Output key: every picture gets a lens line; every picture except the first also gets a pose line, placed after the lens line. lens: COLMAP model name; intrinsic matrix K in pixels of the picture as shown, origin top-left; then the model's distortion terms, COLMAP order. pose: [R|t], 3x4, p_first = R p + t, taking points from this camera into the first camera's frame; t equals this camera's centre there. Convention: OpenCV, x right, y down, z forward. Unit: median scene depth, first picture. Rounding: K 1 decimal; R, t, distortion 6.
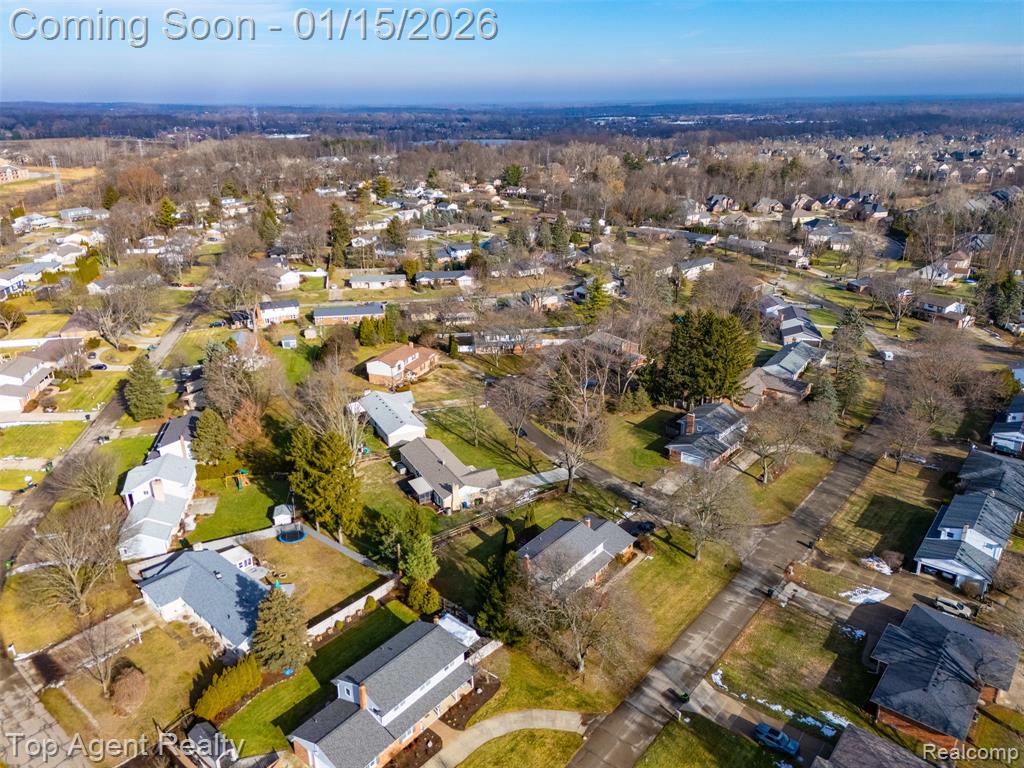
lens RADIAL K [[747.1, 0, 519.7], [0, 747.1, 385.6], [0, 0, 1]] dist [0.083161, -0.081629]
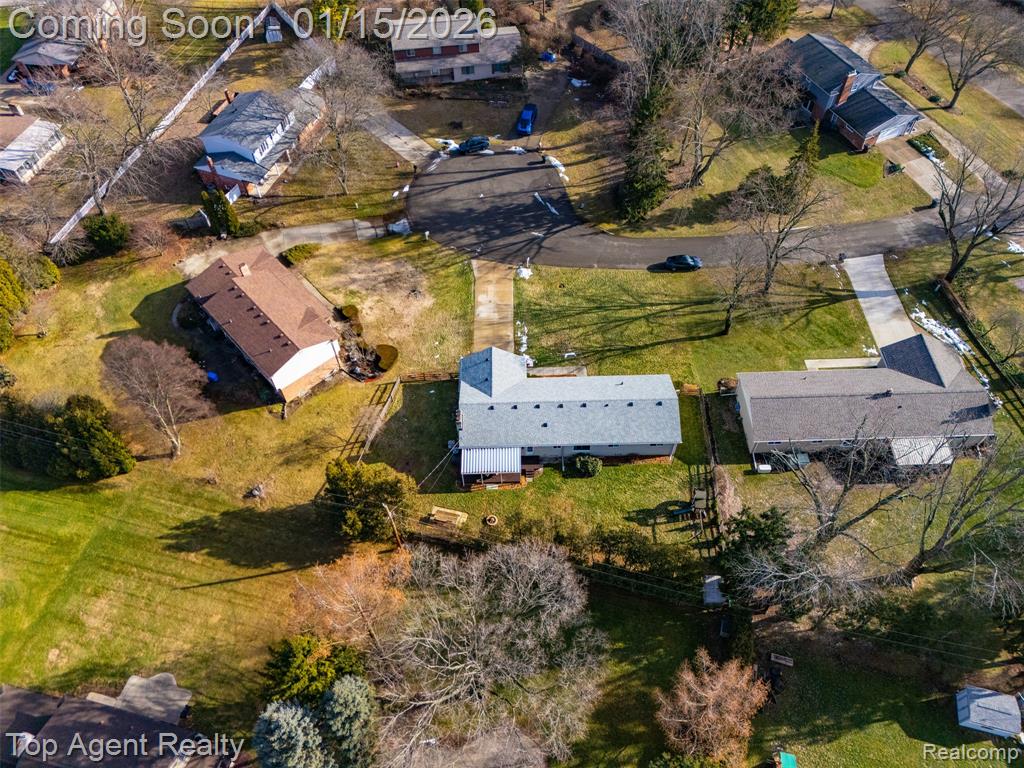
lens RADIAL K [[747.1, 0, 511.5], [0, 747.1, 384.6], [0, 0, 1]] dist [0.083161, -0.081629]
pose [[0.444166, -0.724359, 0.527276, -0.240905], [0.328760, 0.679232, 0.656172, -0.165803], [-0.833447, -0.118102, 0.539831, 0.447453]]
